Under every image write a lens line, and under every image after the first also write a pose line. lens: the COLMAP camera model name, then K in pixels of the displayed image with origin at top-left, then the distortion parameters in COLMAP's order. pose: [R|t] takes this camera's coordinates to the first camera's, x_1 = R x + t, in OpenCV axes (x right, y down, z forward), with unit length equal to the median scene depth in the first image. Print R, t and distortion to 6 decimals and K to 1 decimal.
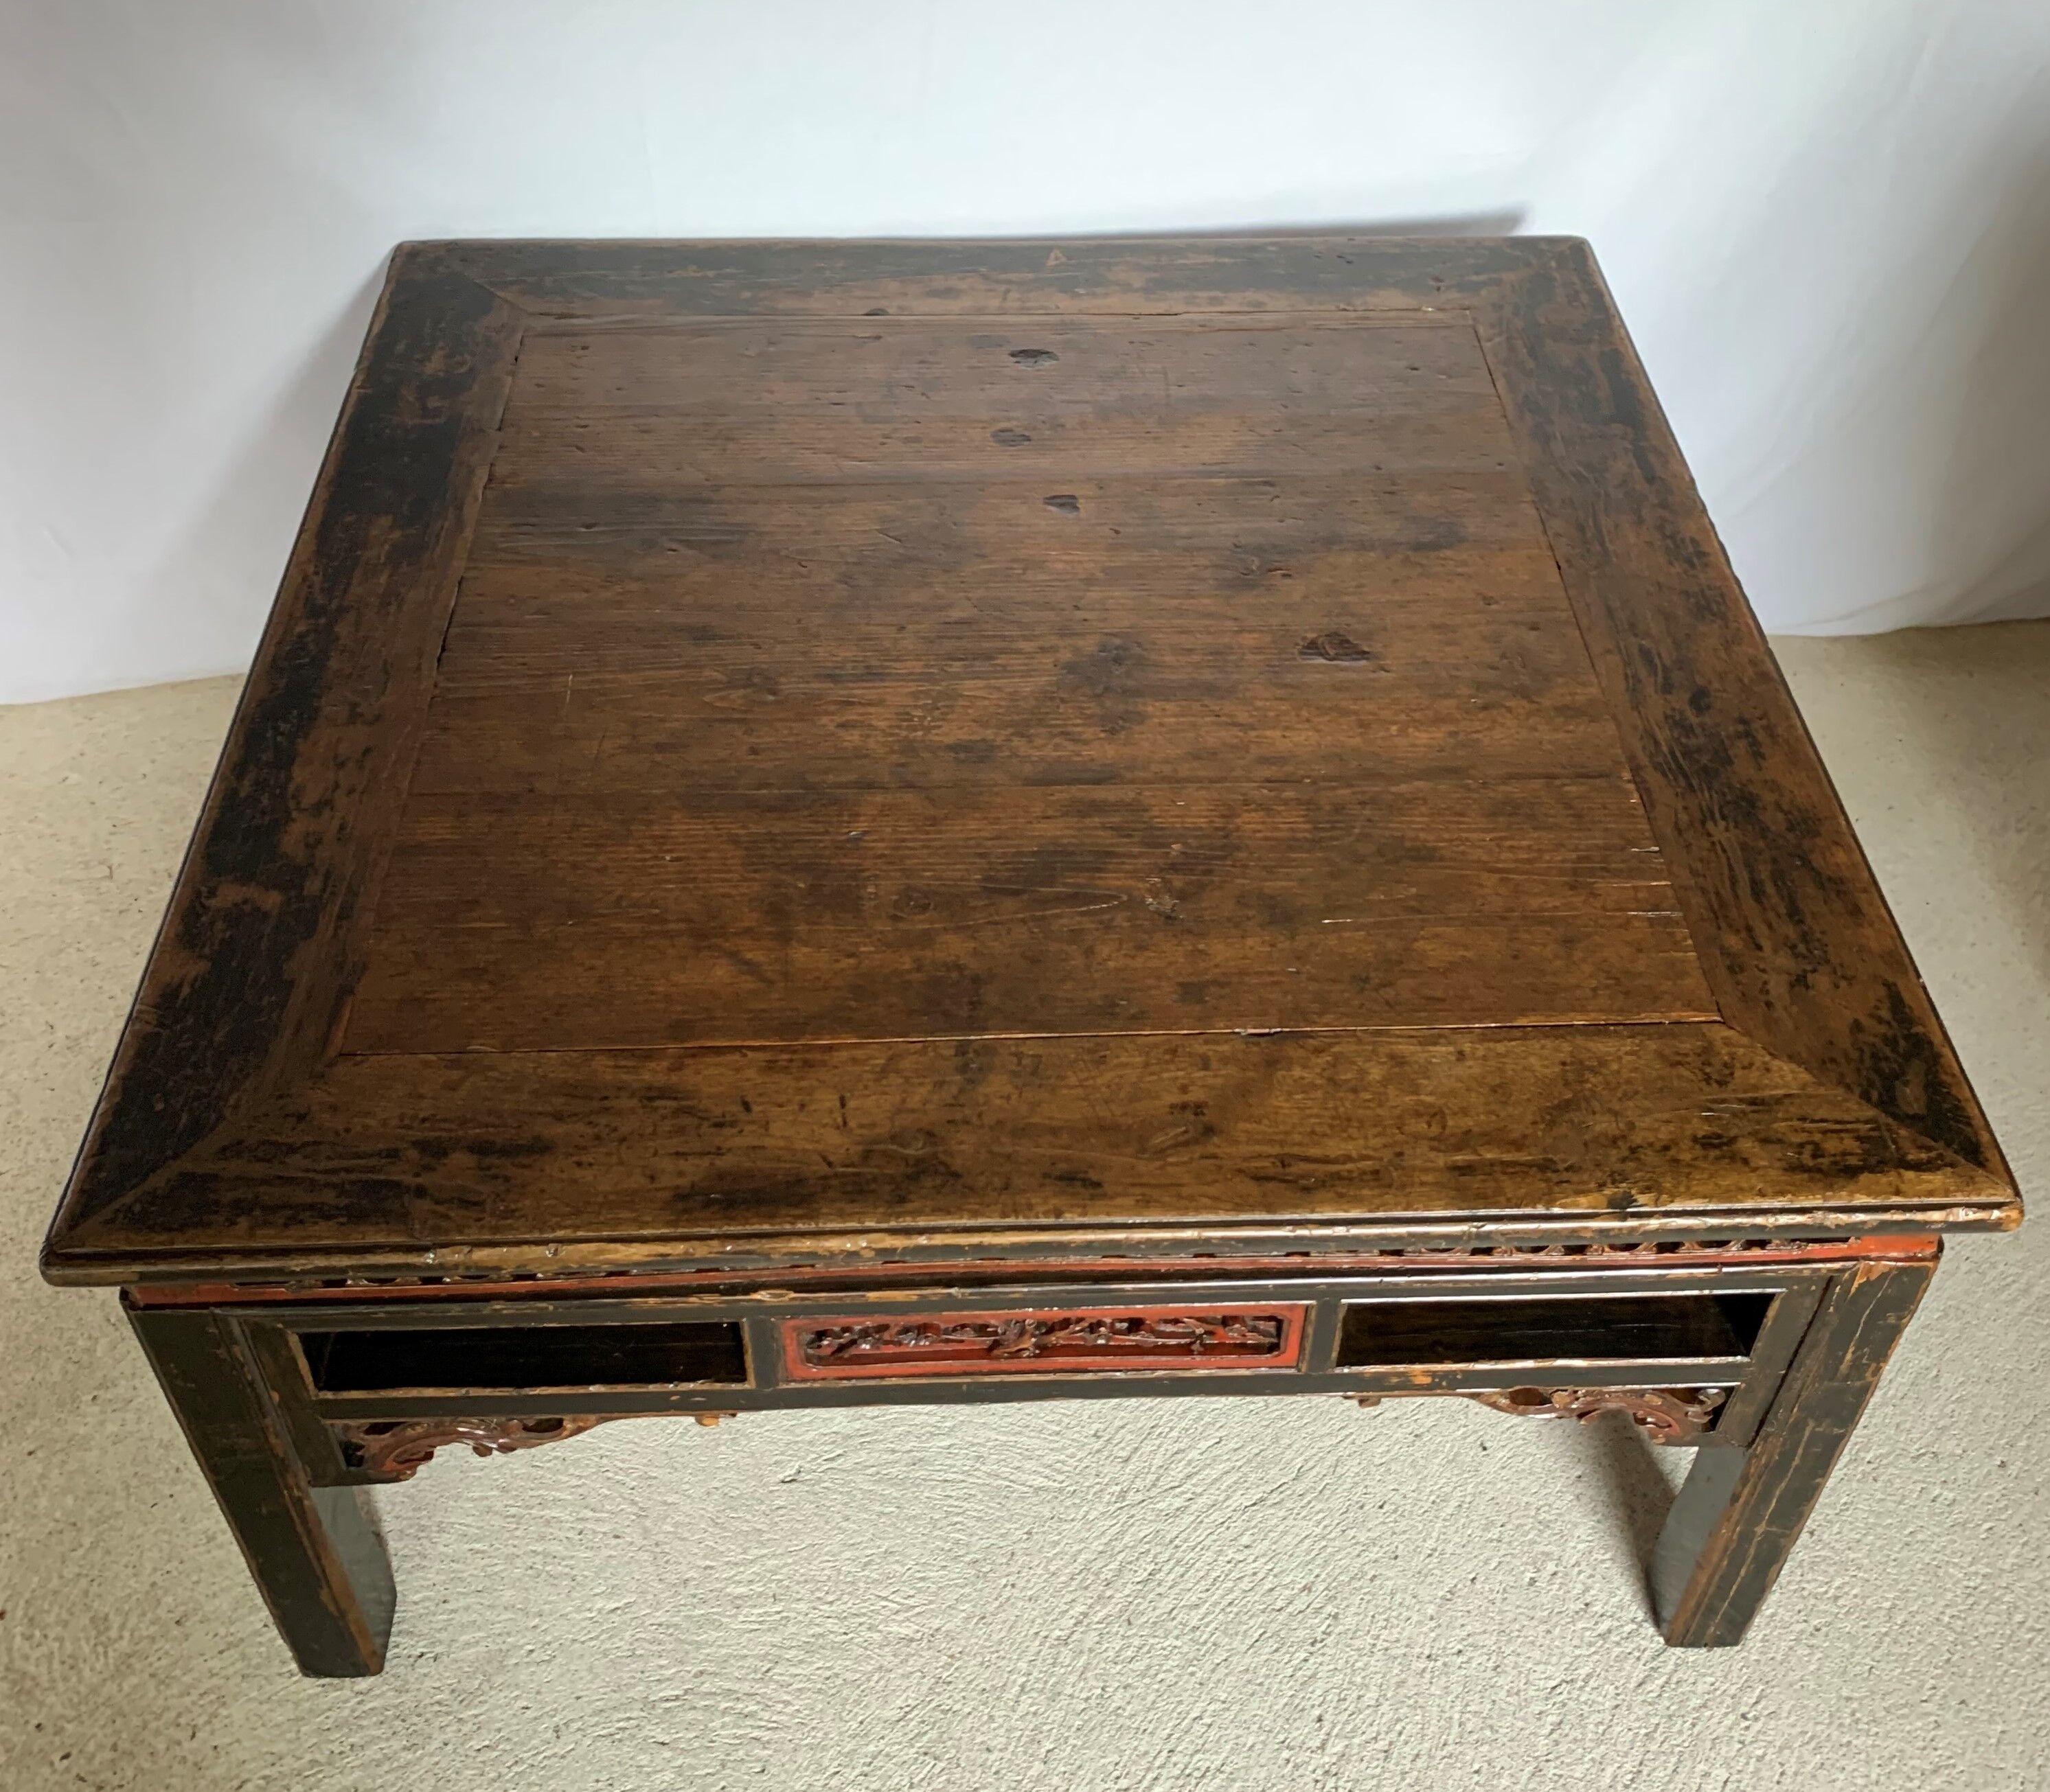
lens RADIAL K [[2132.3, 0, 1015.9], [0, 2132.3, 917.2], [0, 0, 1]] dist [-0.003453, 0.000000]
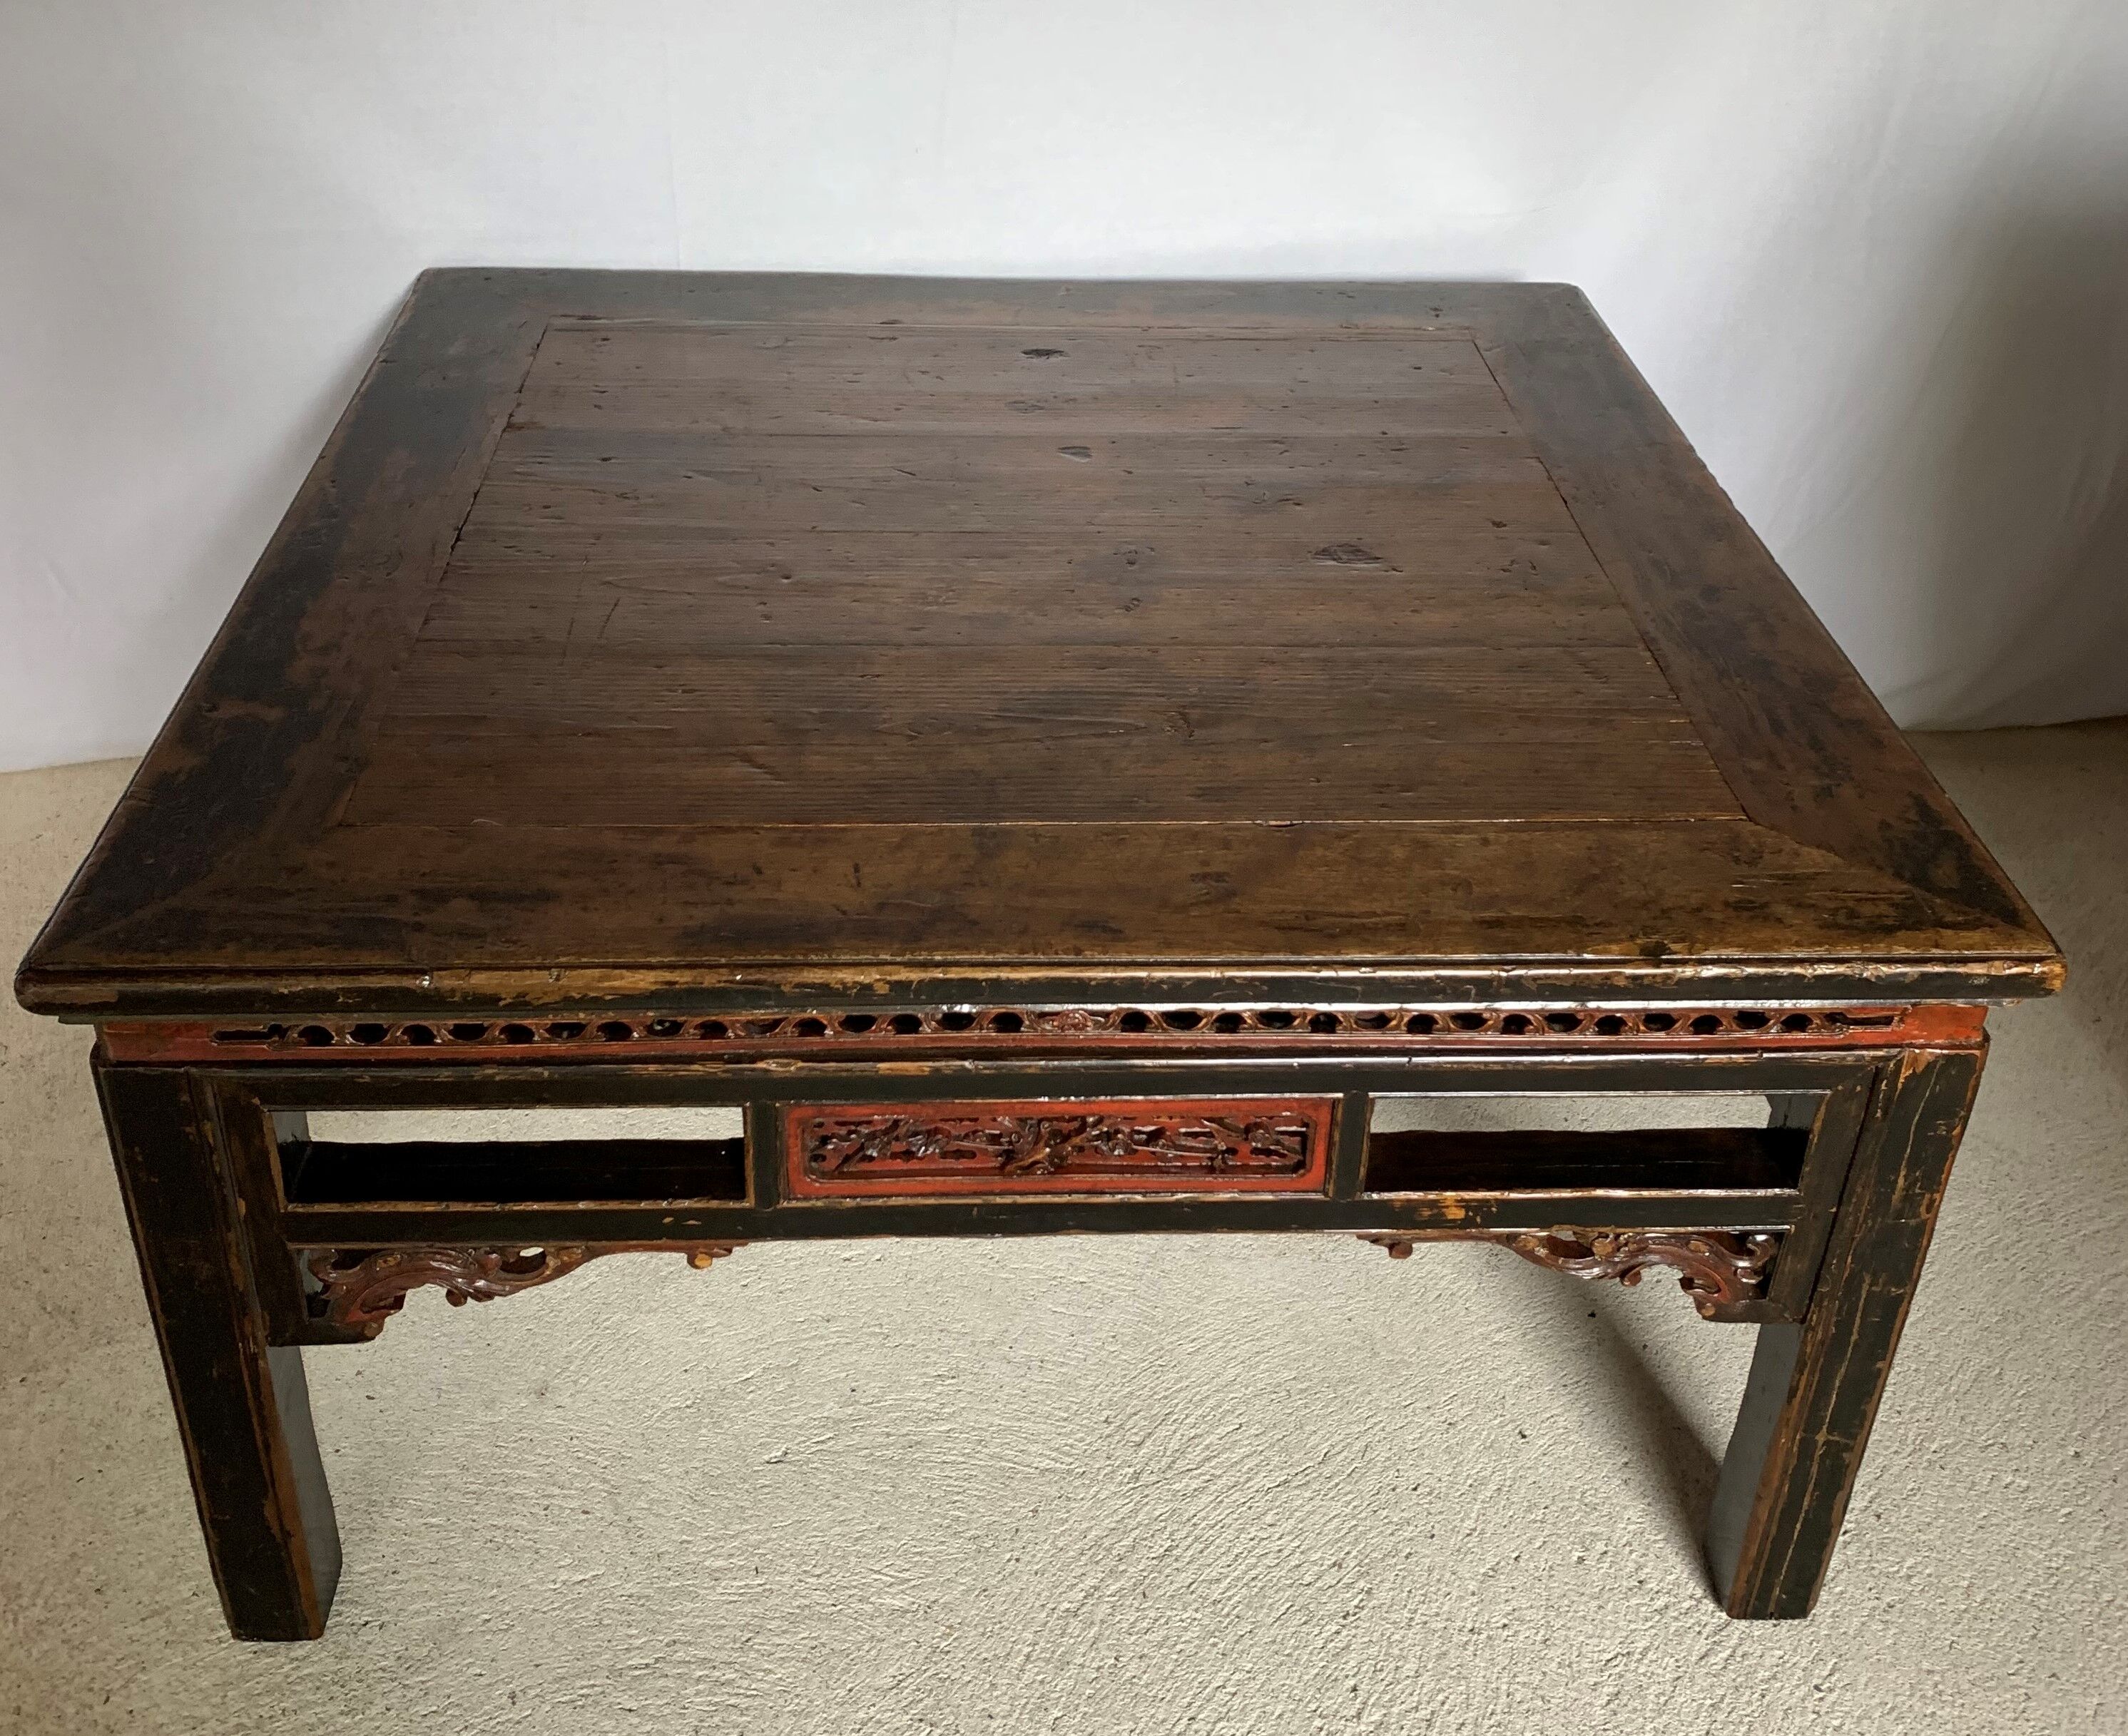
lens RADIAL K [[2226.1, 0, 1049.3], [0, 2226.1, 829.6], [0, 0, 1]] dist [0.003671, 0.000000]
pose [[0.999778, 0.009717, 0.018671, -0.009600], [-0.005890, 0.980776, -0.195047, 0.212996], [-0.020207, 0.194894, 0.980616, -0.002889]]
